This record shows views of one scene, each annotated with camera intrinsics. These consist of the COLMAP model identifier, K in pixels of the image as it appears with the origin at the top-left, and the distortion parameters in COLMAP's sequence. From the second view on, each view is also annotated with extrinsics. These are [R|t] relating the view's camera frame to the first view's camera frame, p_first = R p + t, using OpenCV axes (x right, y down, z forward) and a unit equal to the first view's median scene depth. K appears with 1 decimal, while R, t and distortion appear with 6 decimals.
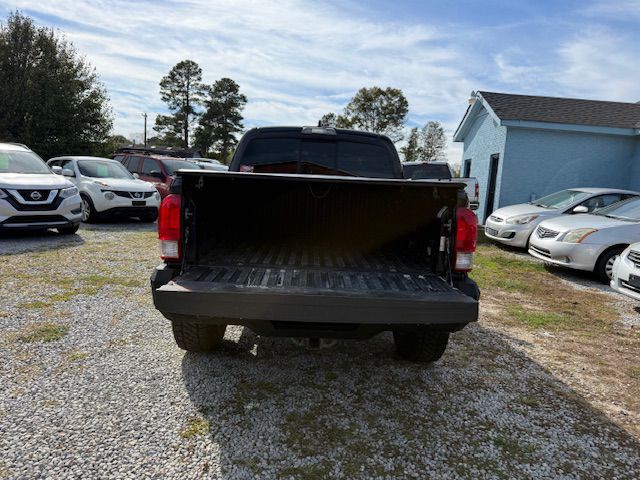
lens RADIAL K [[451.3, 0, 321.1], [0, 451.3, 241.6], [0, 0, 1]] dist [0.032480, -0.038746]
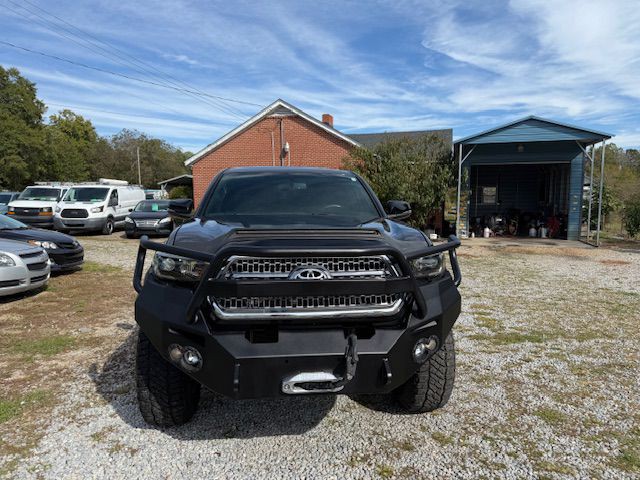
lens RADIAL K [[451.3, 0, 320.8], [0, 451.3, 237.2], [0, 0, 1]] dist [0.032480, -0.038746]
pose [[-0.993828, -0.051921, -0.098027, 0.002552], [-0.071088, 0.976490, 0.203504, -0.090469], [0.085156, 0.209217, -0.974154, 0.609059]]
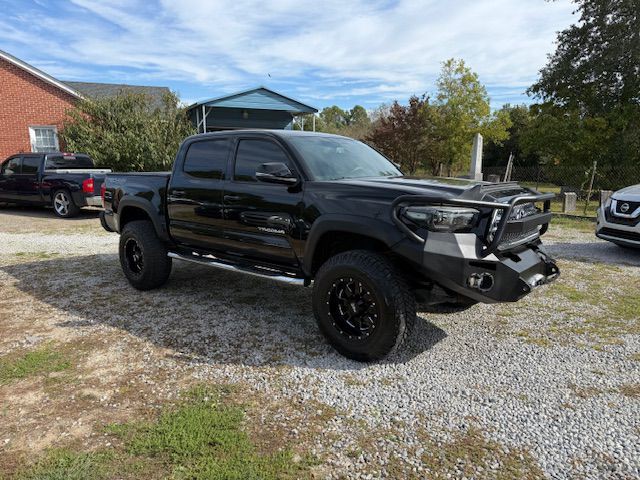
lens RADIAL K [[451.3, 0, 317.3], [0, 451.3, 239.7], [0, 0, 1]] dist [0.032480, -0.038746]
pose [[-0.674785, 0.067330, -0.734937, 0.214762], [-0.134364, 0.967978, 0.212047, -0.070234], [0.725680, 0.241836, -0.644130, 0.543445]]
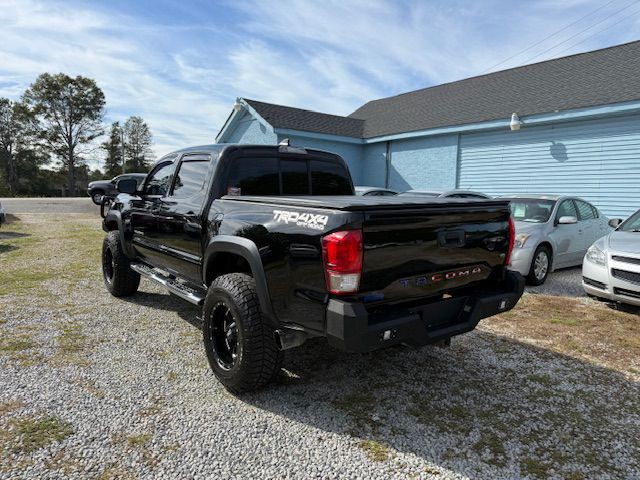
lens RADIAL K [[451.3, 0, 320.2], [0, 451.3, 239.3], [0, 0, 1]] dist [0.032480, -0.038746]
pose [[0.803765, -0.108052, 0.585052, -0.144680], [0.105874, 0.993651, 0.038062, -0.018980], [-0.585450, 0.031349, 0.810102, 0.033138]]
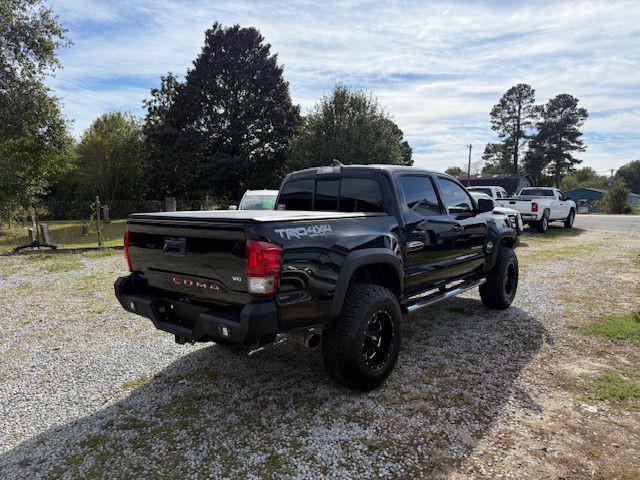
lens RADIAL K [[451.3, 0, 323.3], [0, 451.3, 240.8], [0, 0, 1]] dist [0.032480, -0.038746]
pose [[0.756215, 0.009273, -0.654258, 0.182878], [-0.049034, 0.997891, -0.042532, -0.004831], [0.652483, 0.064244, 0.755075, 0.035595]]
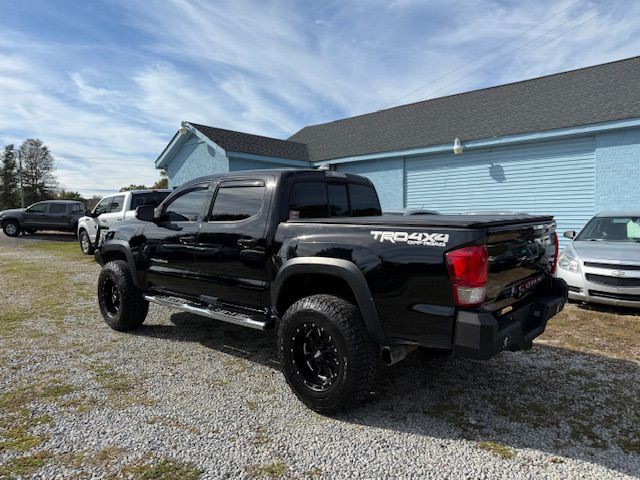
lens RADIAL K [[451.3, 0, 321.9], [0, 451.3, 241.8], [0, 0, 1]] dist [0.032480, -0.038746]
pose [[0.674901, -0.111323, 0.729462, -0.205824], [0.143532, 0.989478, 0.018208, -0.027719], [-0.723814, 0.092413, 0.683779, 0.076839]]
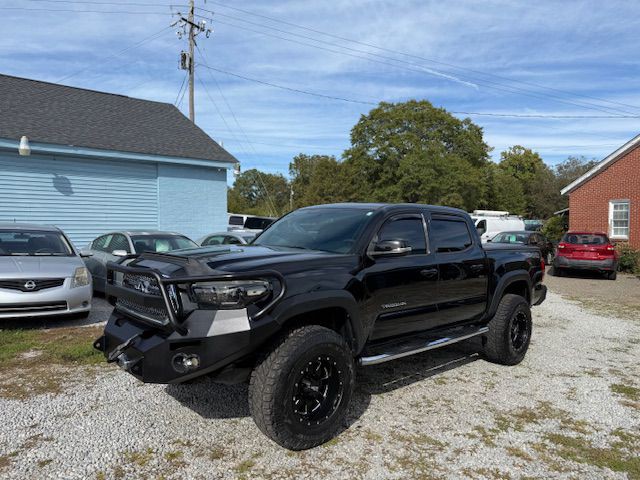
lens RADIAL K [[451.3, 0, 319.3], [0, 451.3, 251.7], [0, 0, 1]] dist [0.032480, -0.038746]
pose [[-0.662153, -0.113543, 0.740717, -0.209638], [0.039545, 0.981783, 0.185846, -0.099105], [-0.748324, 0.152350, -0.645601, 0.540540]]
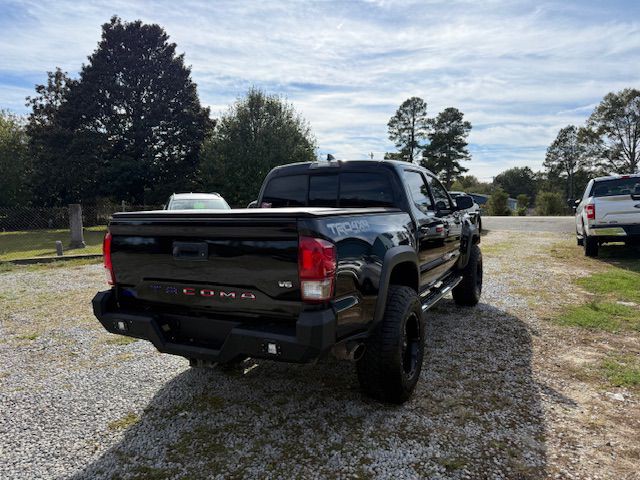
lens RADIAL K [[451.3, 0, 322.6], [0, 451.3, 240.4], [0, 0, 1]] dist [0.032480, -0.038746]
pose [[0.876105, -0.025018, -0.481471, 0.122913], [-0.007269, 0.997854, -0.065076, -0.000608], [0.482066, 0.060513, 0.874043, 0.023424]]
